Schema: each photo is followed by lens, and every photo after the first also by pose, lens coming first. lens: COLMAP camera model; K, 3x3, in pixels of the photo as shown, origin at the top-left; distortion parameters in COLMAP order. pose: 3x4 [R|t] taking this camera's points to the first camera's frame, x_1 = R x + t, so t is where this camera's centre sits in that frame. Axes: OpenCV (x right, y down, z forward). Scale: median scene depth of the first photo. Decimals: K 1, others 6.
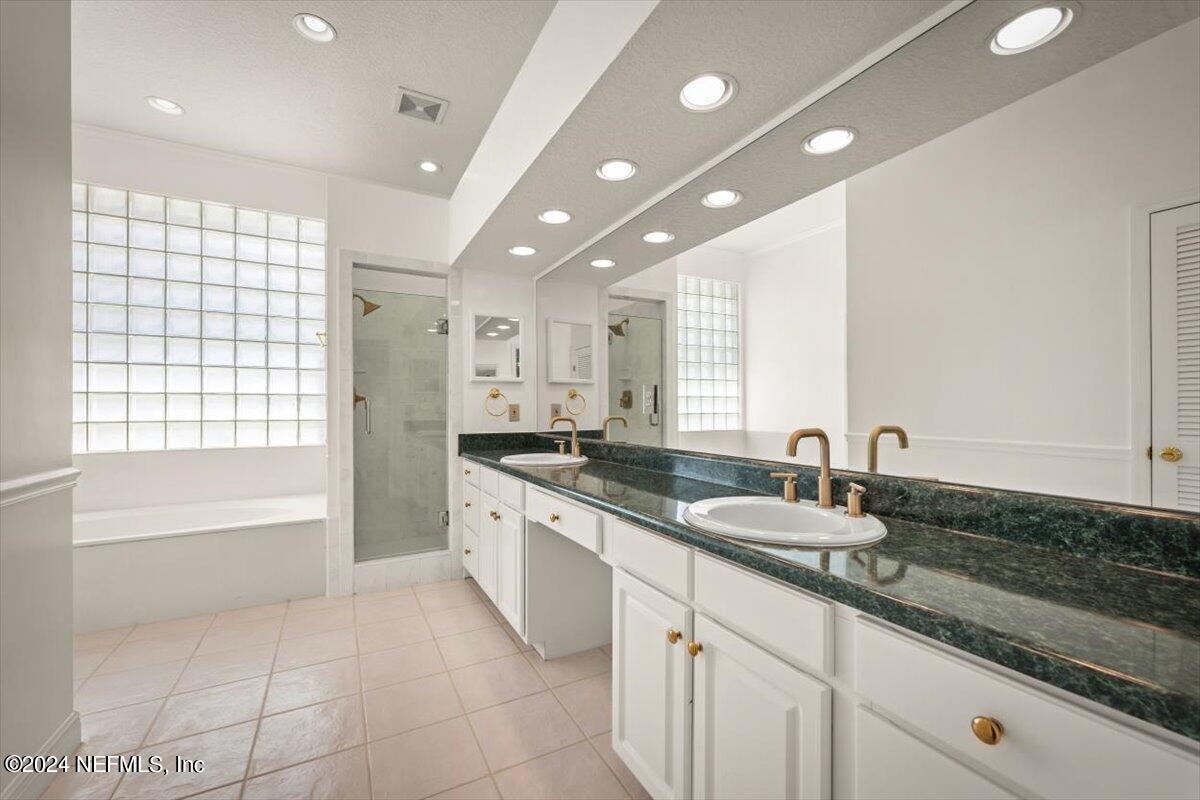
lens RADIAL K [[493.7, 0, 597.5], [0, 493.7, 405.2], [0, 0, 1]] dist [0.001456, 0.000321]
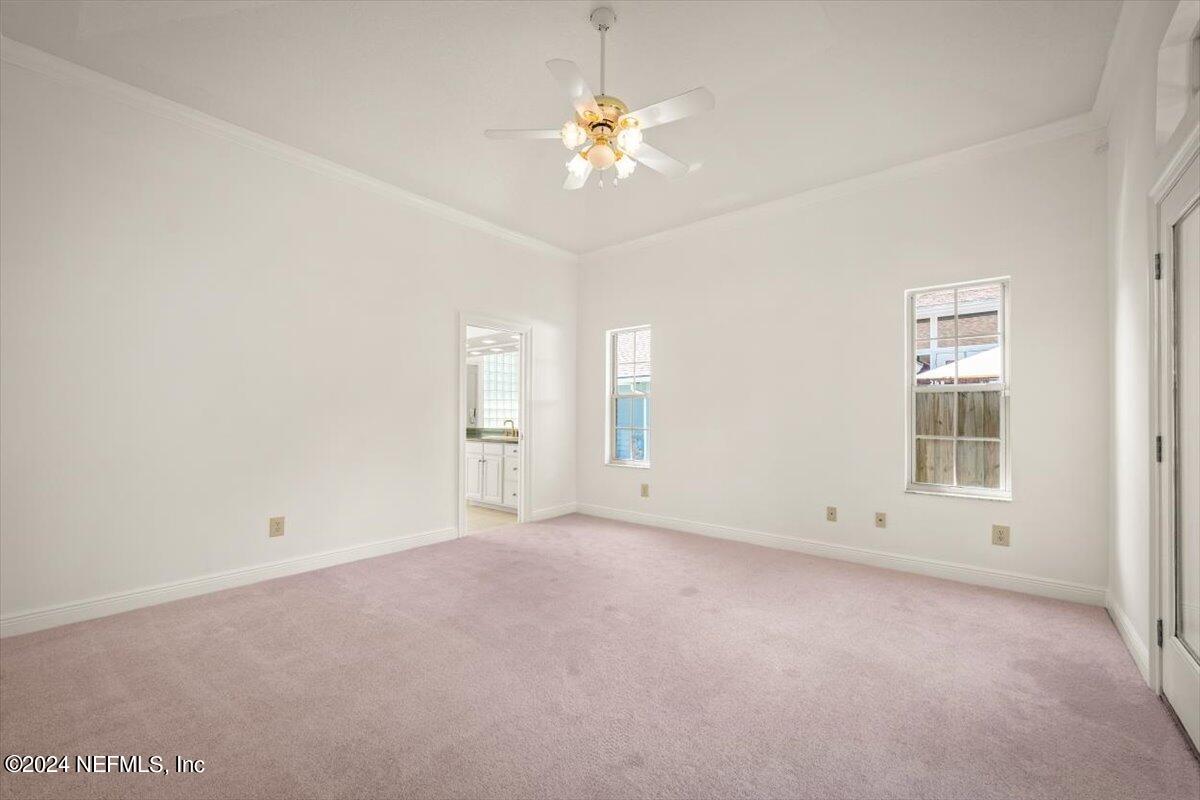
lens RADIAL K [[493.7, 0, 597.5], [0, 493.7, 405.2], [0, 0, 1]] dist [0.001456, 0.000321]
pose [[0.928920, 0.013893, 0.370019, -0.142331], [-0.008635, 0.999837, -0.015861, -0.007610], [-0.370179, 0.011539, 0.928889, -0.978431]]
